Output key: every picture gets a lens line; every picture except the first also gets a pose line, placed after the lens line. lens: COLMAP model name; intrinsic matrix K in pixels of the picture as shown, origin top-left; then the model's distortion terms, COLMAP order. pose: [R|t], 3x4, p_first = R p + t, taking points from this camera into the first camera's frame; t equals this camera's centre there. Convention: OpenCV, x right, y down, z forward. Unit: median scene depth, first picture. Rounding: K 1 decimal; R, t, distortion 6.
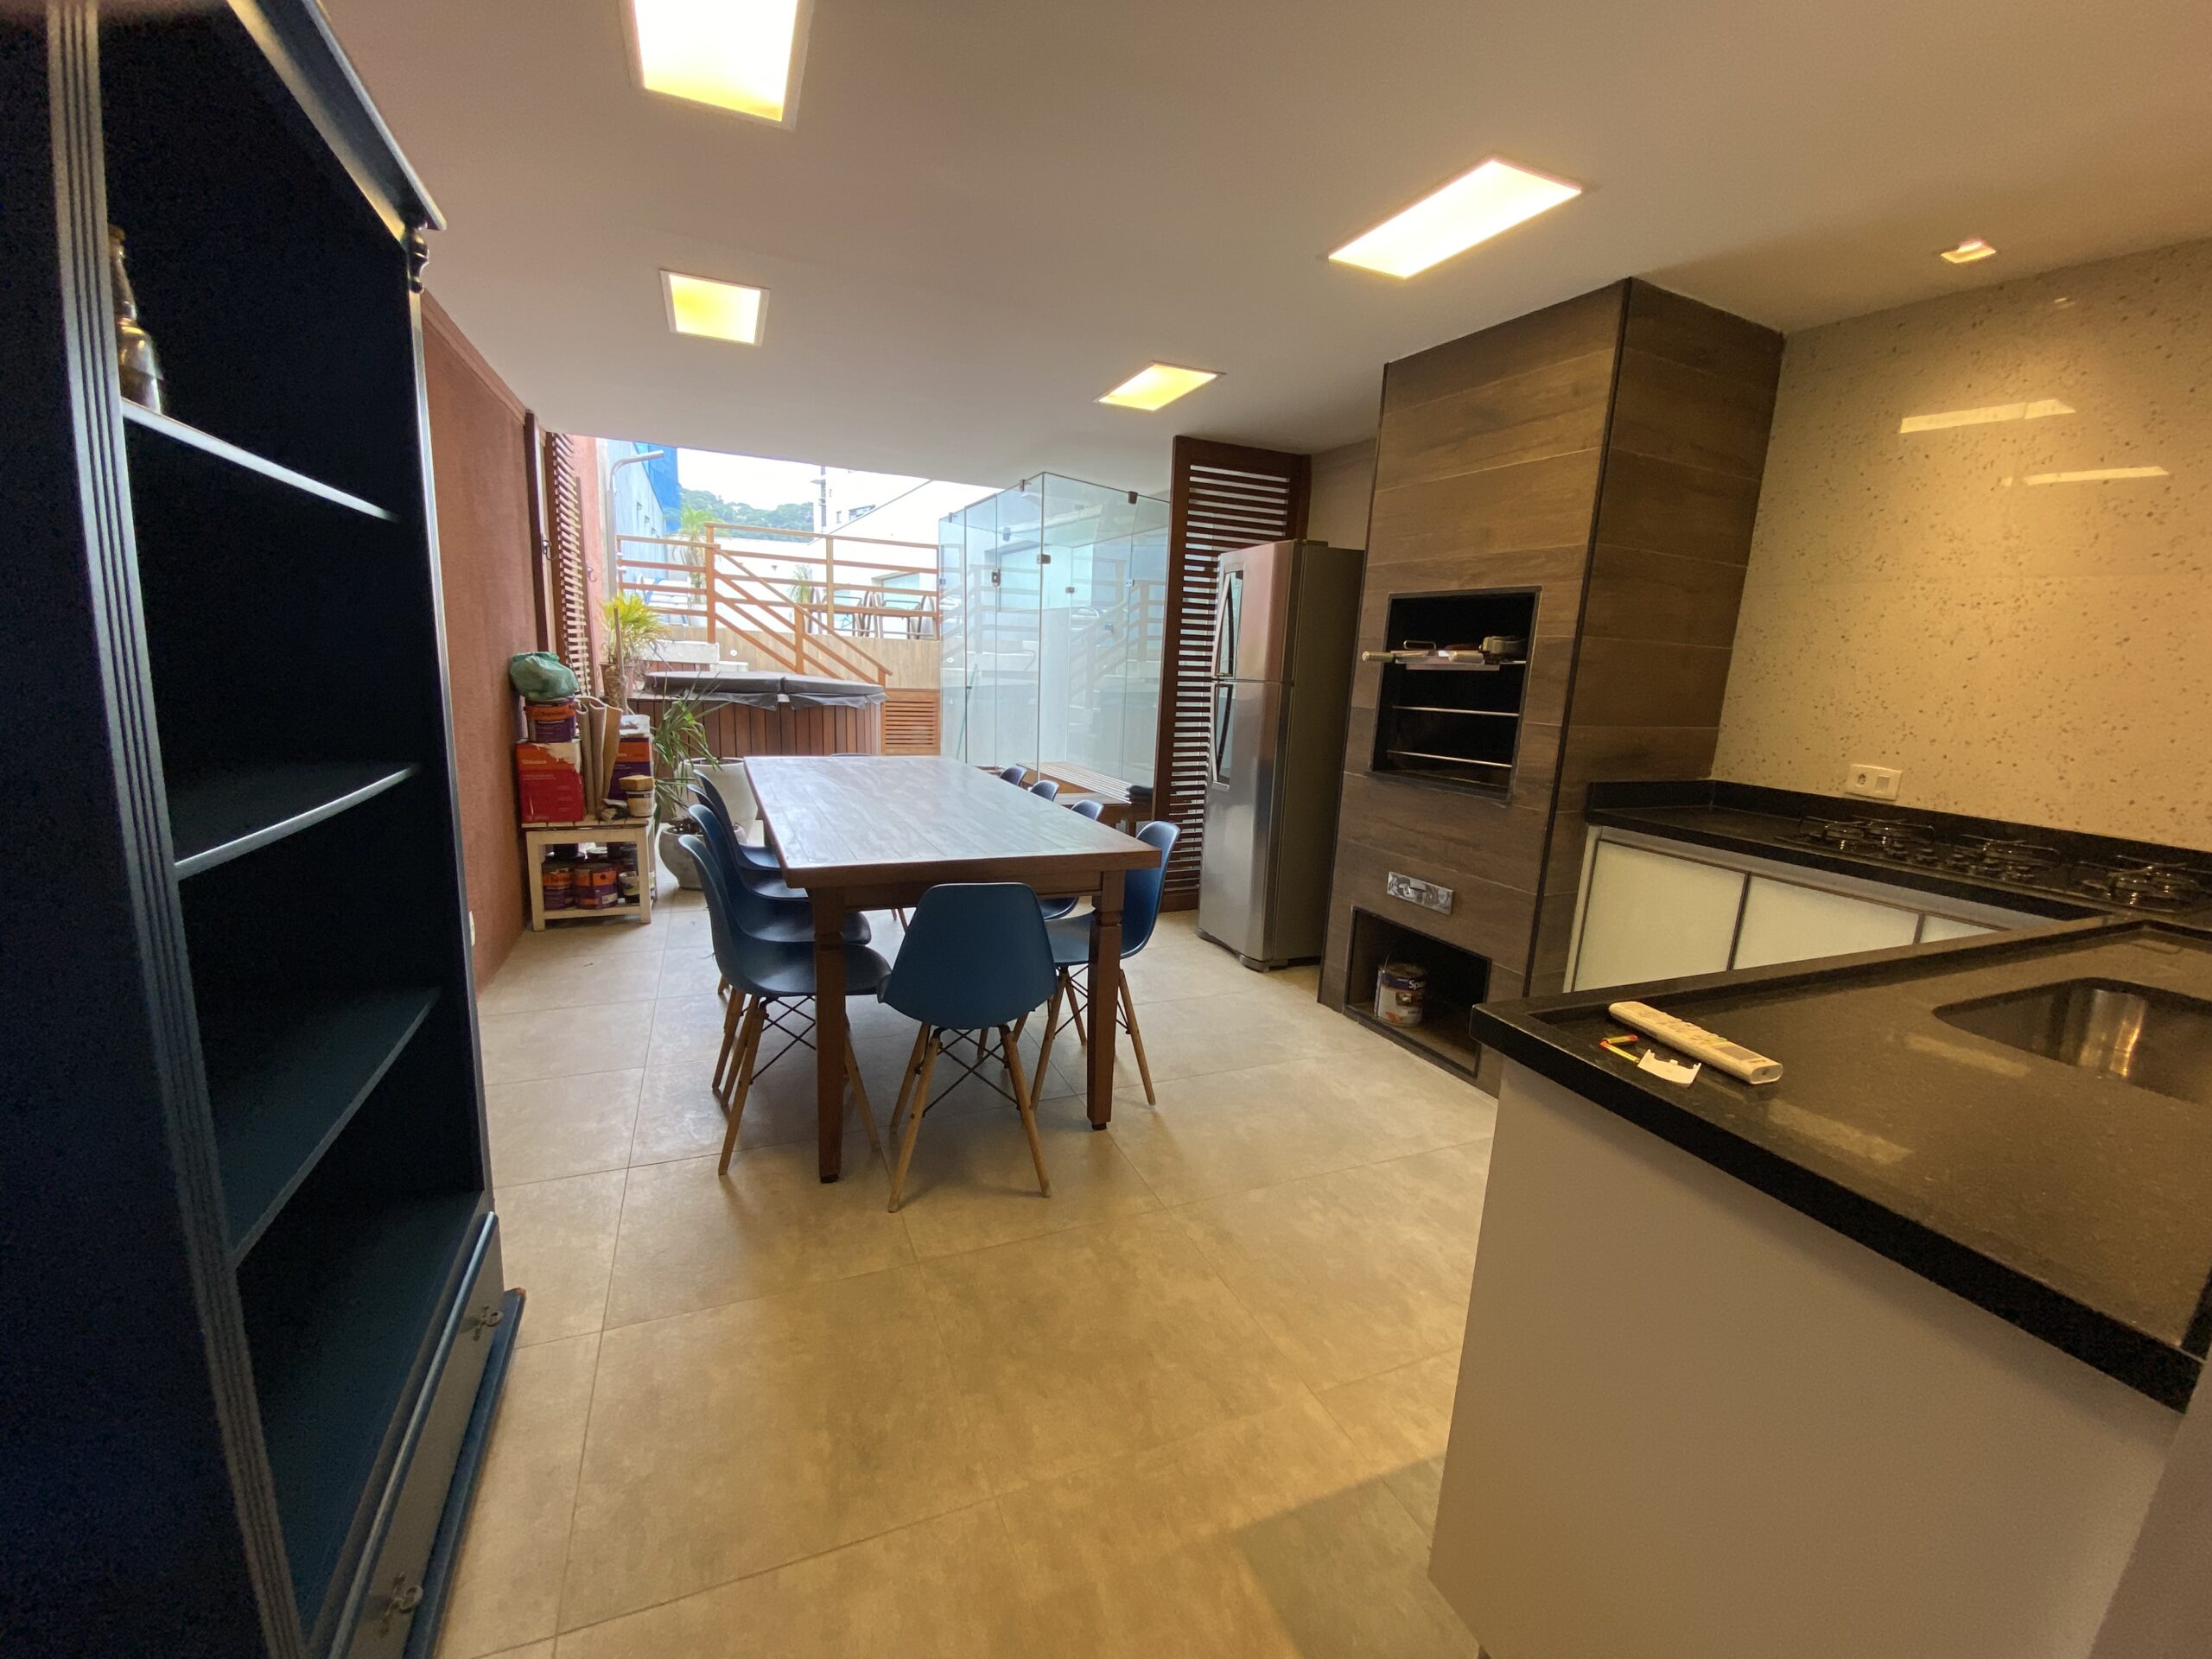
lens RADIAL K [[908.1, 0, 1106.1], [0, 908.1, 842.7], [0, 0, 1]] dist [-0.014420, -0.006885]
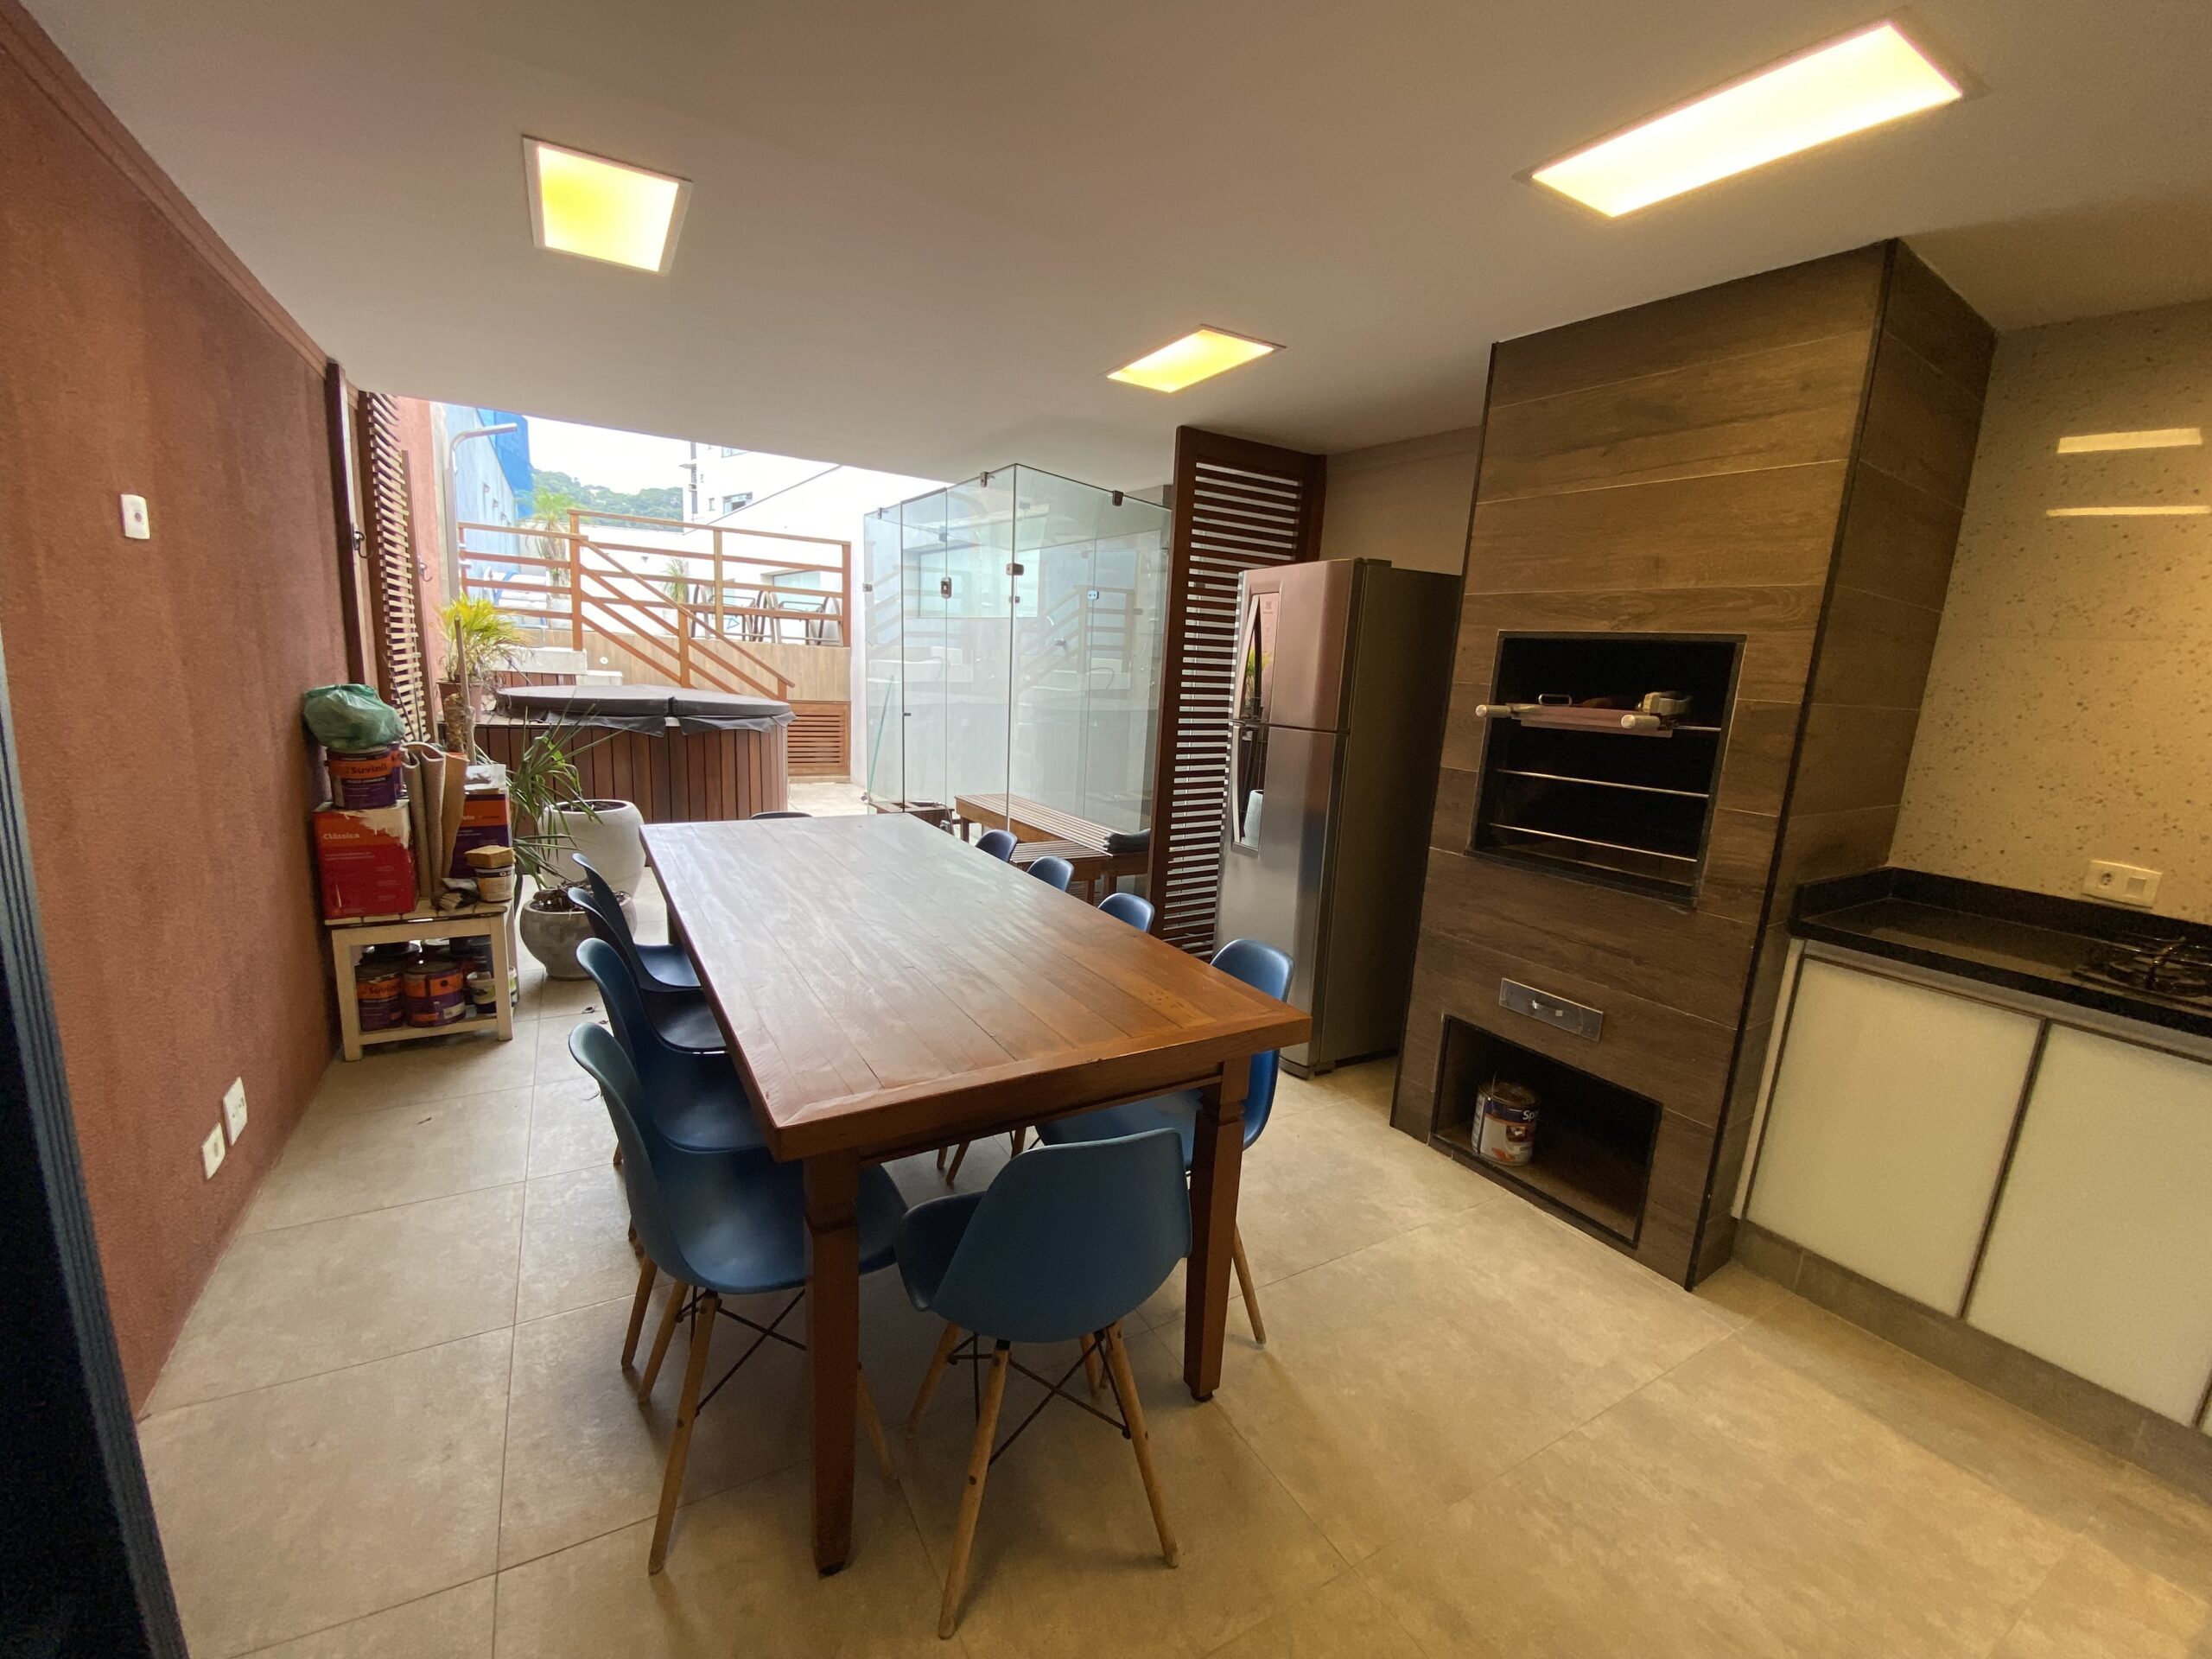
lens RADIAL K [[908.1, 0, 1101.7], [0, 908.1, 834.9], [0, 0, 1]] dist [-0.014420, -0.006885]
pose [[0.992662, -0.014527, 0.120049, -0.135370], [0.014871, 0.999887, -0.001968, -0.100902], [-0.120007, 0.003739, 0.992766, 0.255358]]
